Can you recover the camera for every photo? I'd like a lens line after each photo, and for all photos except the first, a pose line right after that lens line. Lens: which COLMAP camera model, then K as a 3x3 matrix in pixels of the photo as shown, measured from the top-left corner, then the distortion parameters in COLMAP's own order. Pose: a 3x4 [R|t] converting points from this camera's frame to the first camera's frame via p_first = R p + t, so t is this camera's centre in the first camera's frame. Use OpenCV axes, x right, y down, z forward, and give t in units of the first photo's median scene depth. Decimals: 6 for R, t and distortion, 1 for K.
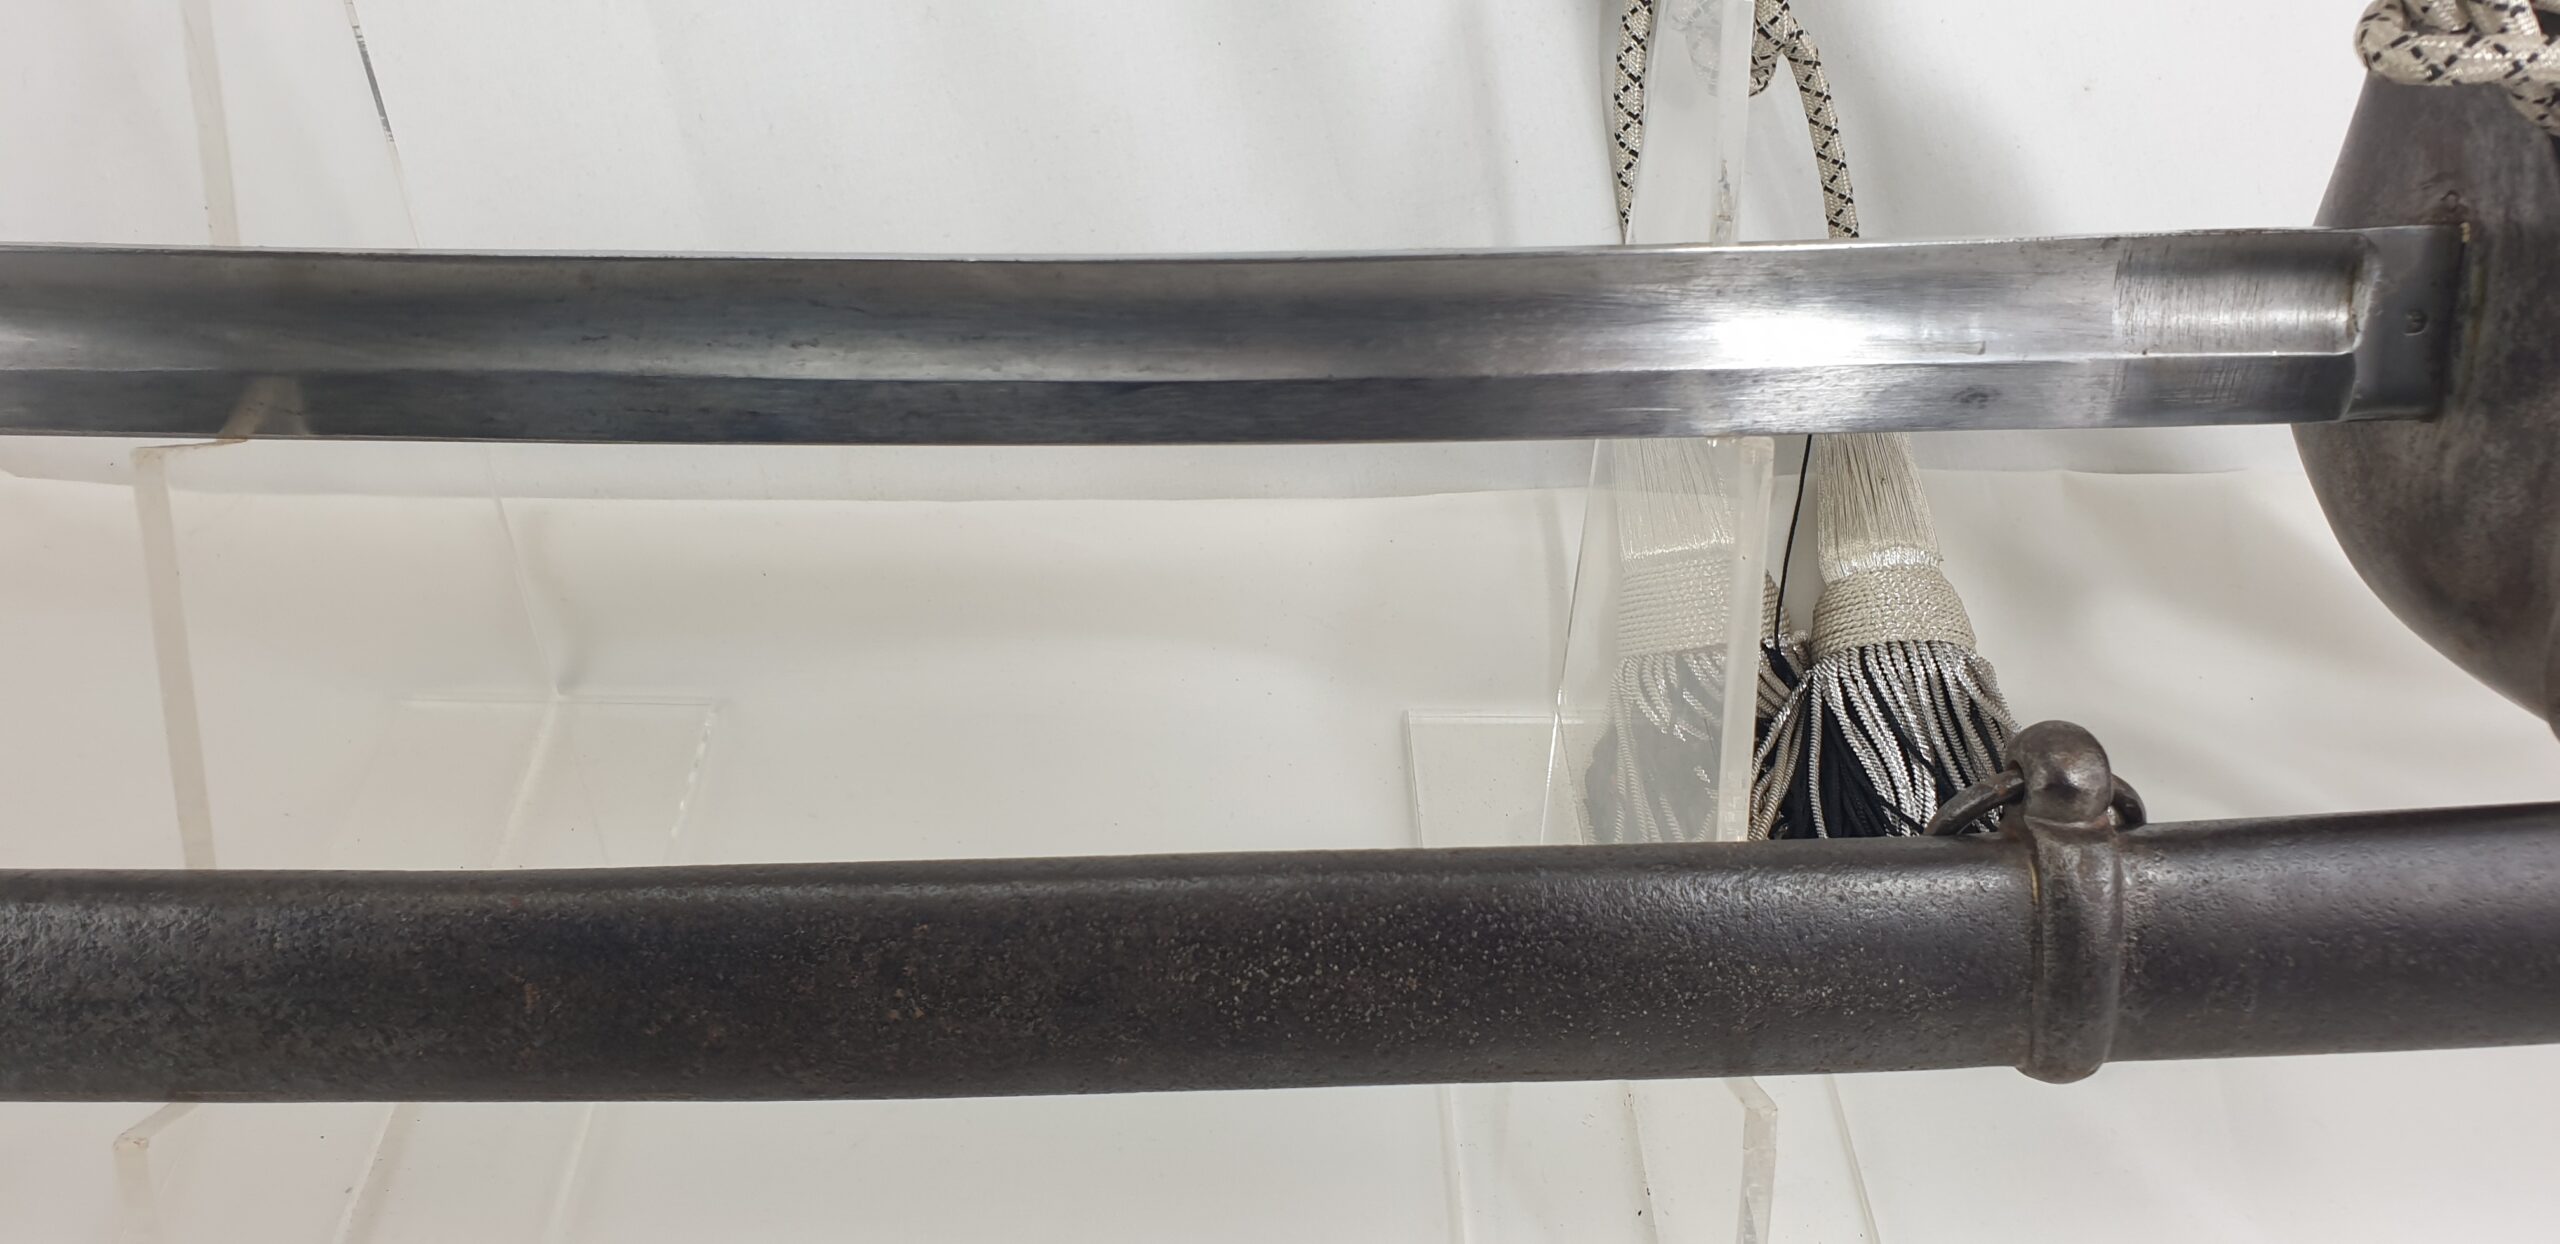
lens RADIAL K [[2021.4, 0, 1315.6], [0, 2021.4, 658.1], [0, 0, 1]] dist [0.017461, -0.026697]
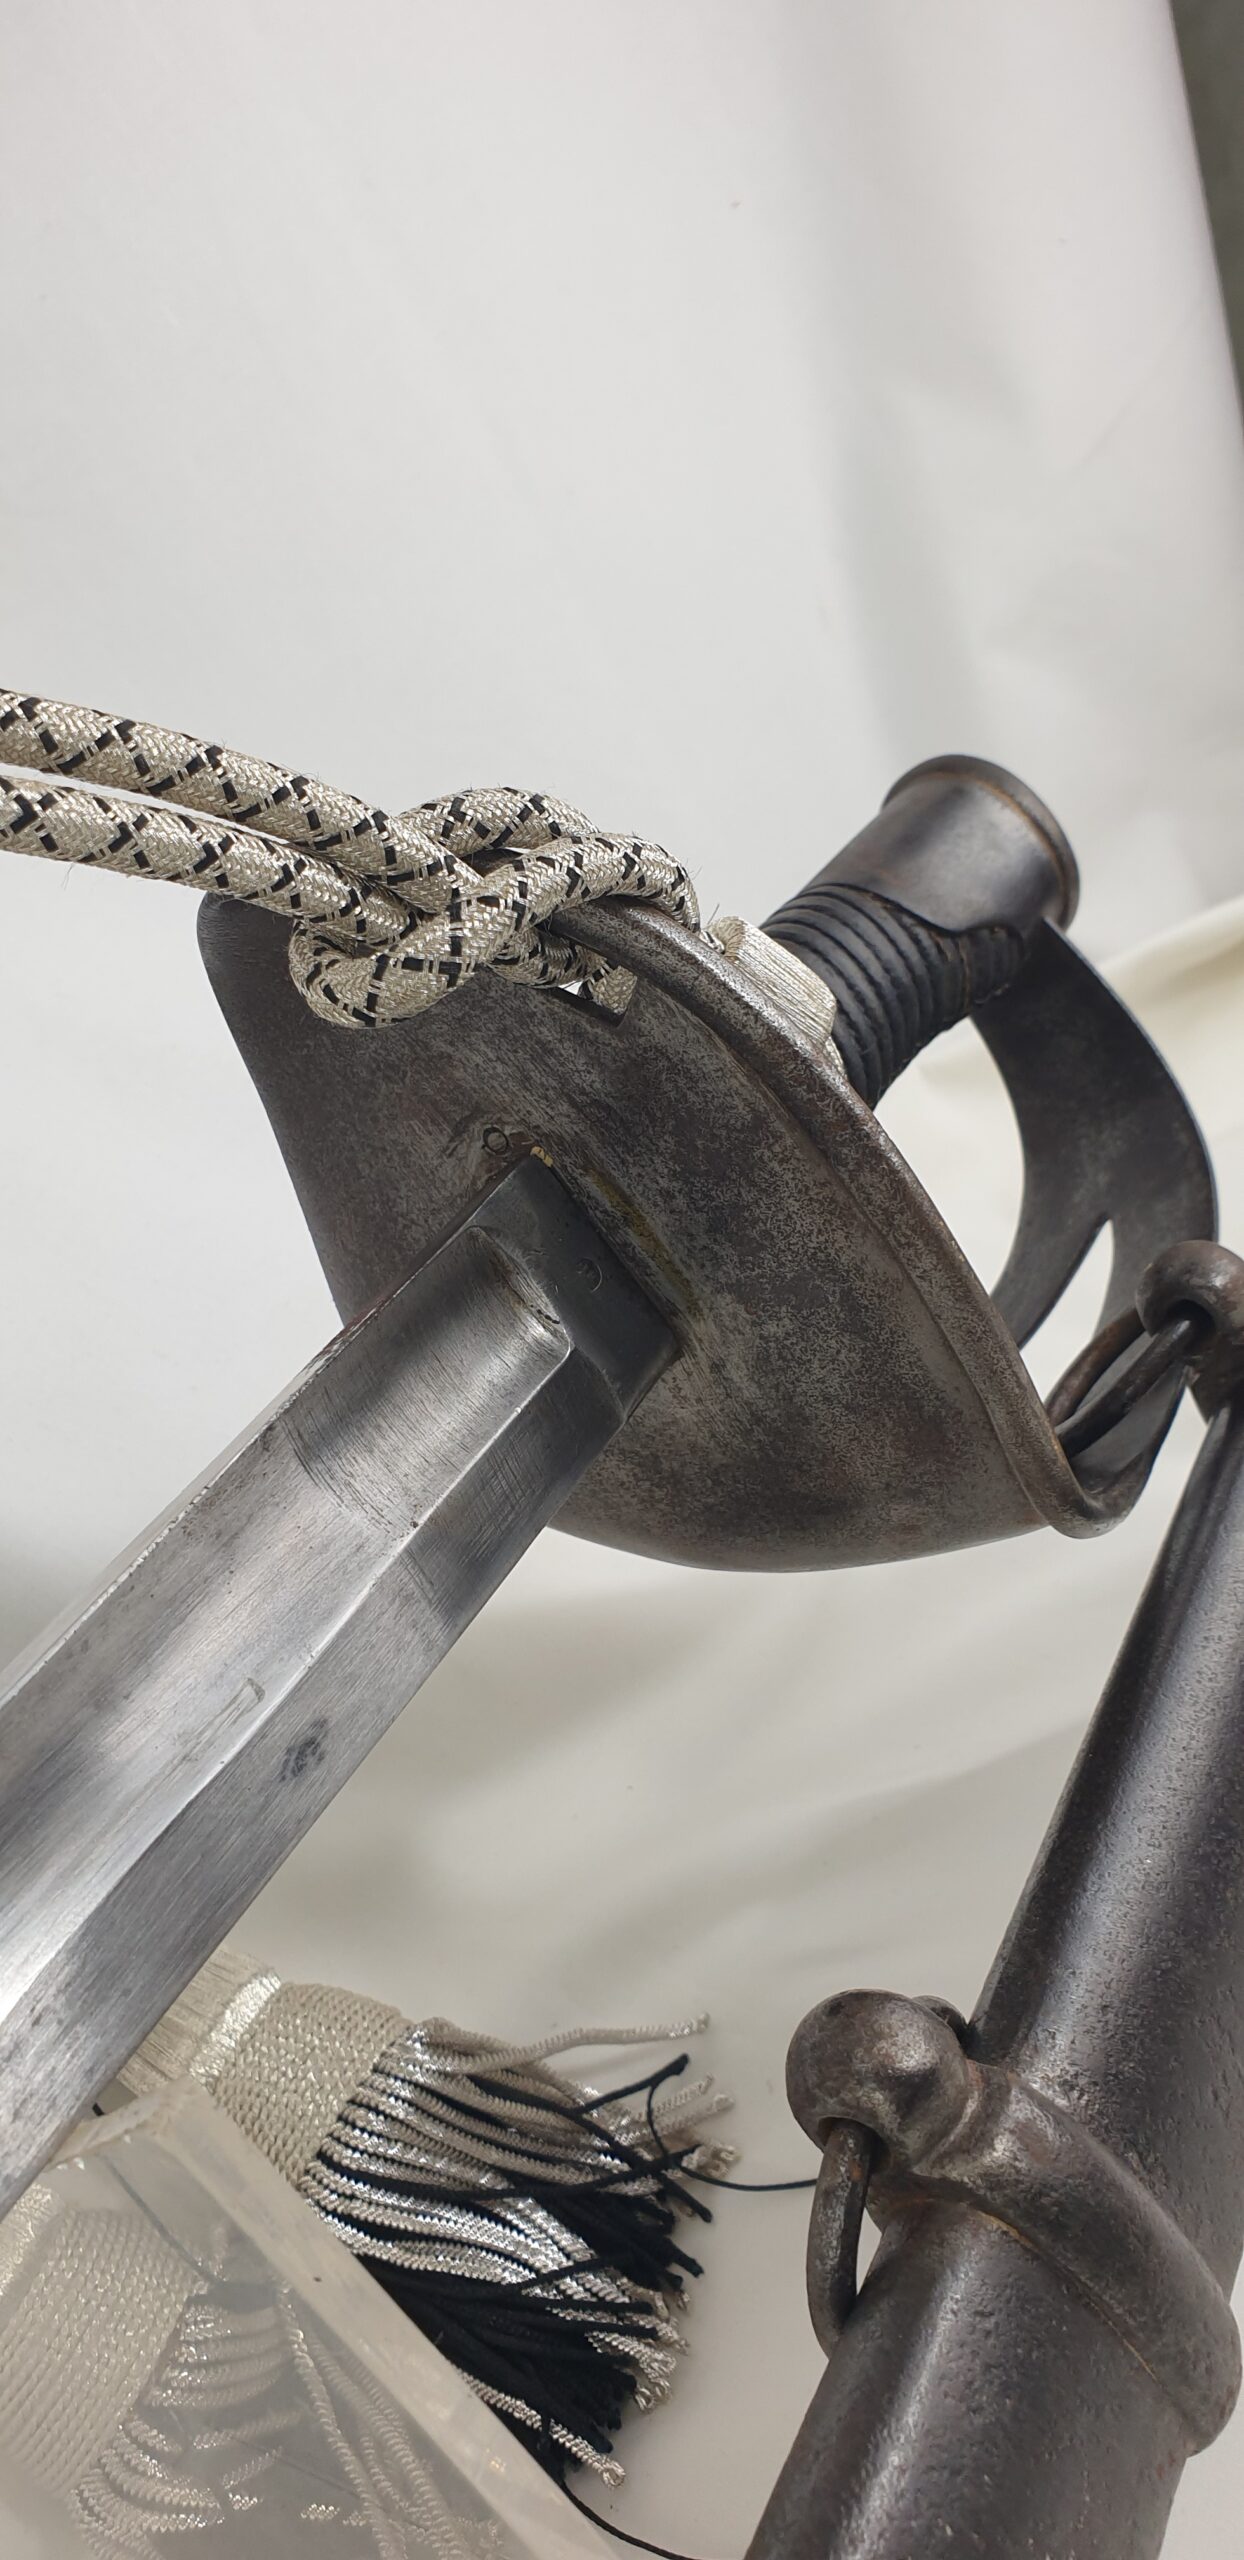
lens RADIAL K [[2021.4, 0, 652.9], [0, 2021.4, 1294.4], [0, 0, 1]] dist [0.017461, -0.026697]
pose [[0.500452, -0.544313, 0.673255, 0.053410], [0.741766, 0.670595, -0.009216, -0.143741], [-0.446465, 0.504010, 0.739353, 0.469054]]
